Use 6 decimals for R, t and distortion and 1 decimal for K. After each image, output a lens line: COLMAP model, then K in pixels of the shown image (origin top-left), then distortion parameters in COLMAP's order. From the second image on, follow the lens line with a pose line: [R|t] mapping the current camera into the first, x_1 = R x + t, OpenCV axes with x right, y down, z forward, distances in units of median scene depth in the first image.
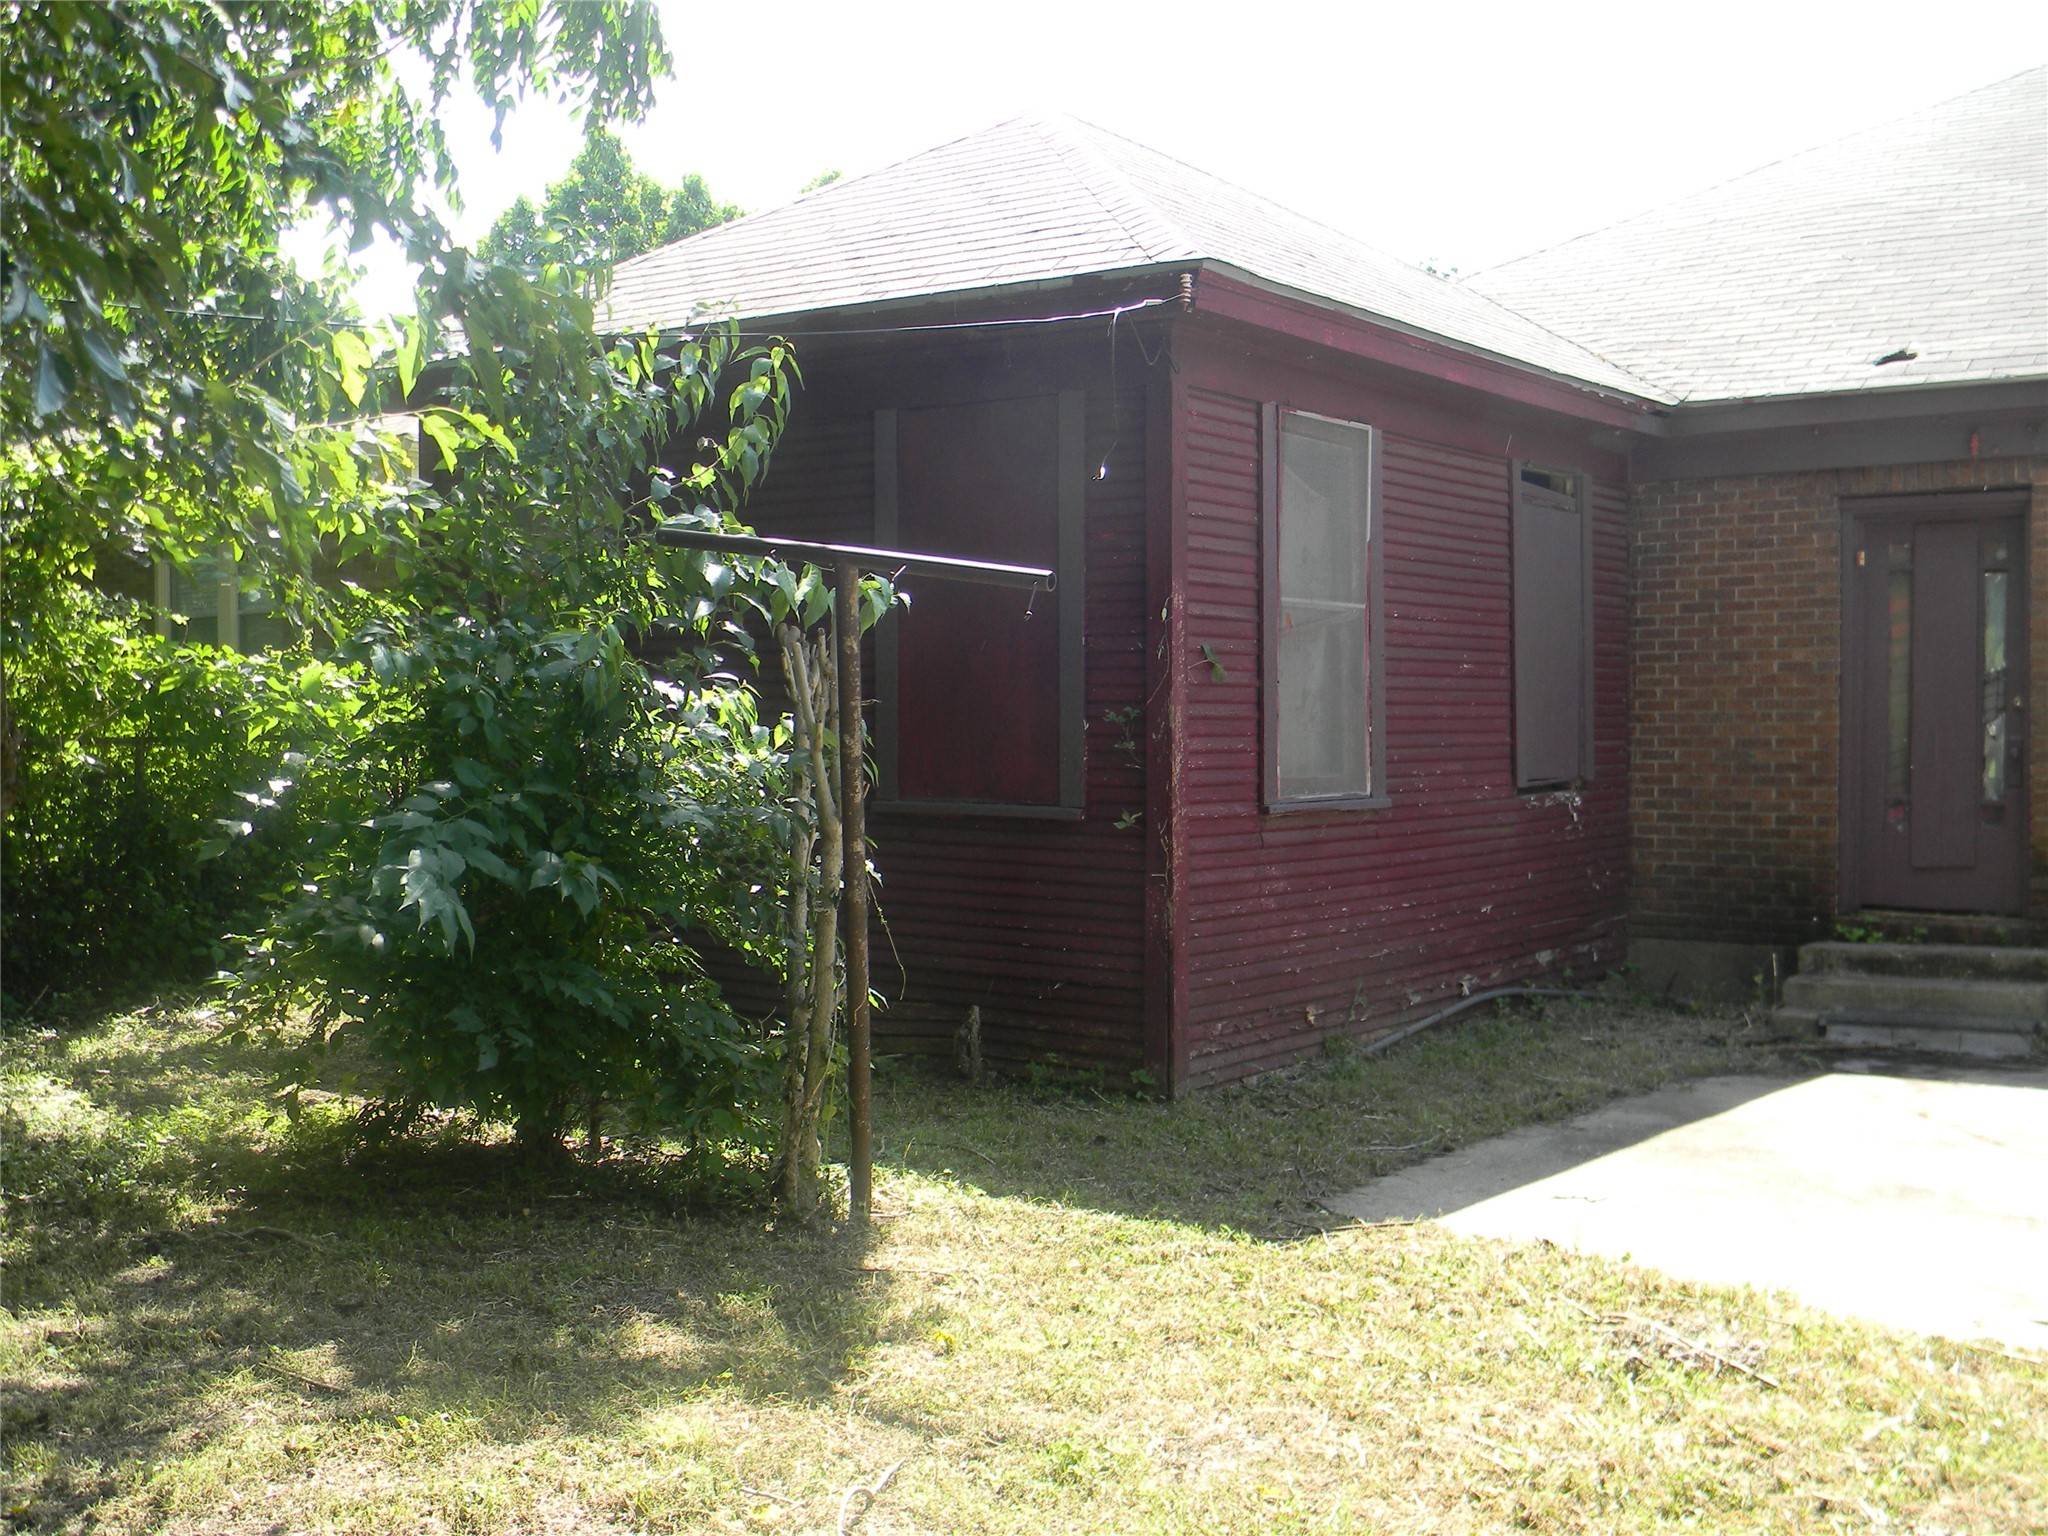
lens RADIAL K [[2296.0, 0, 1024.0], [0, 2296.0, 768.0], [0, 0, 1]] dist [0.085240, -0.000751]
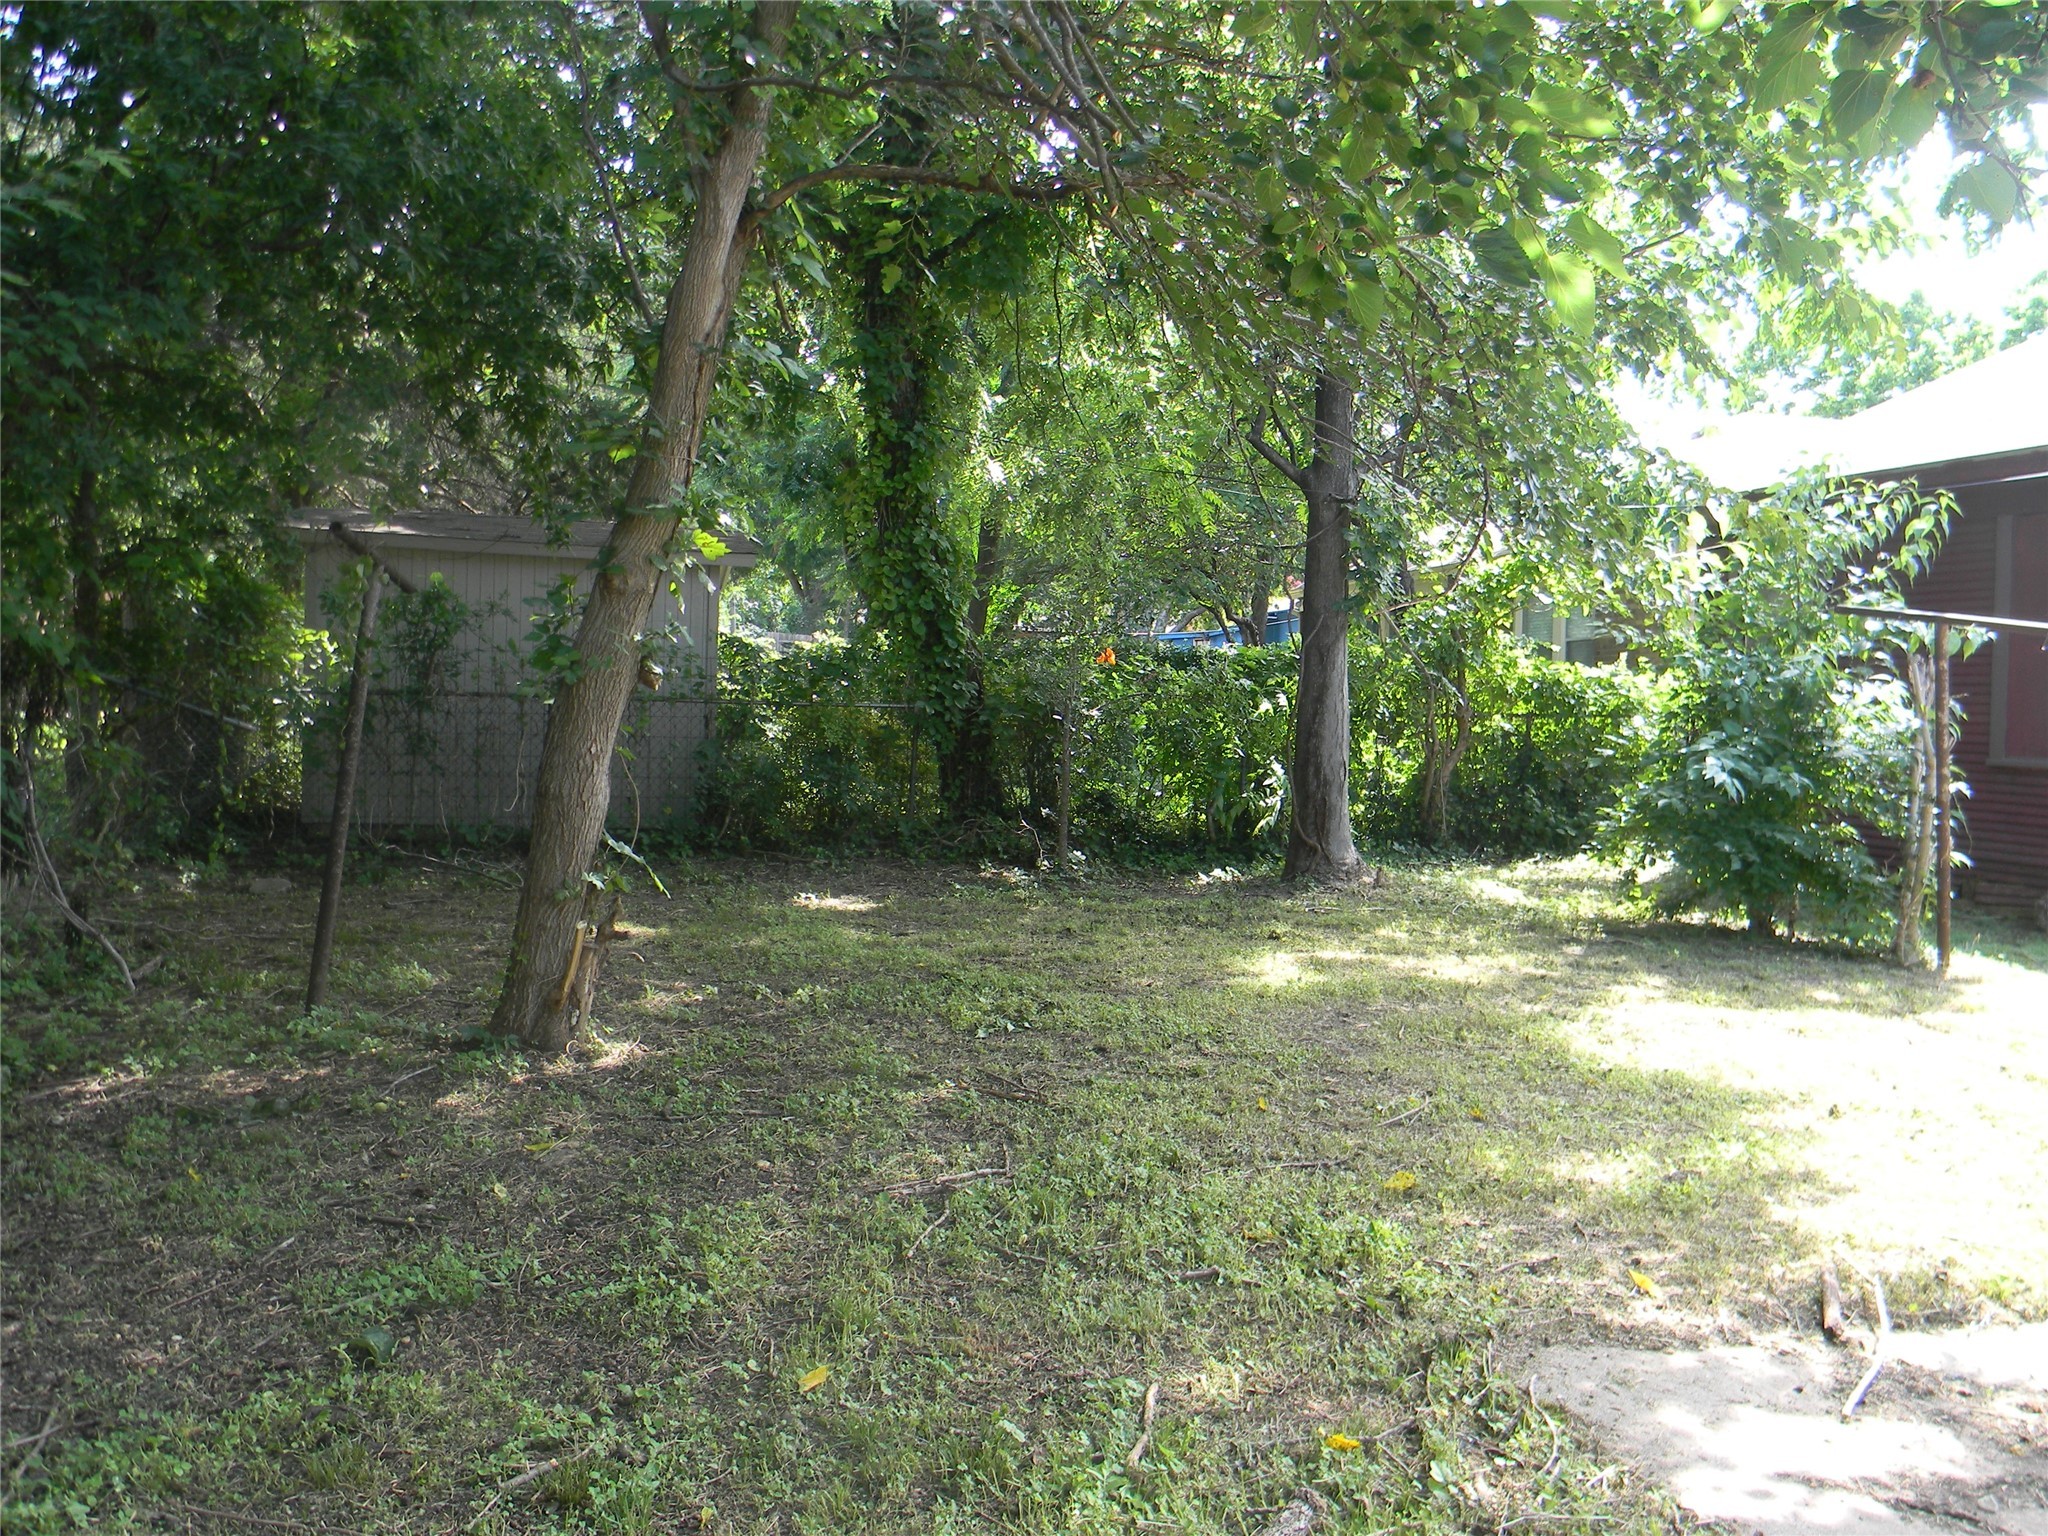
lens RADIAL K [[1650.1, 0, 1011.2], [0, 1650.1, 771.9], [0, 0, 1]] dist [0.003608, -0.014520]
pose [[0.807842, 0.039318, -0.588086, 0.085653], [-0.030247, 0.999223, 0.025256, 0.019287], [0.588622, -0.002615, 0.808404, -0.453240]]
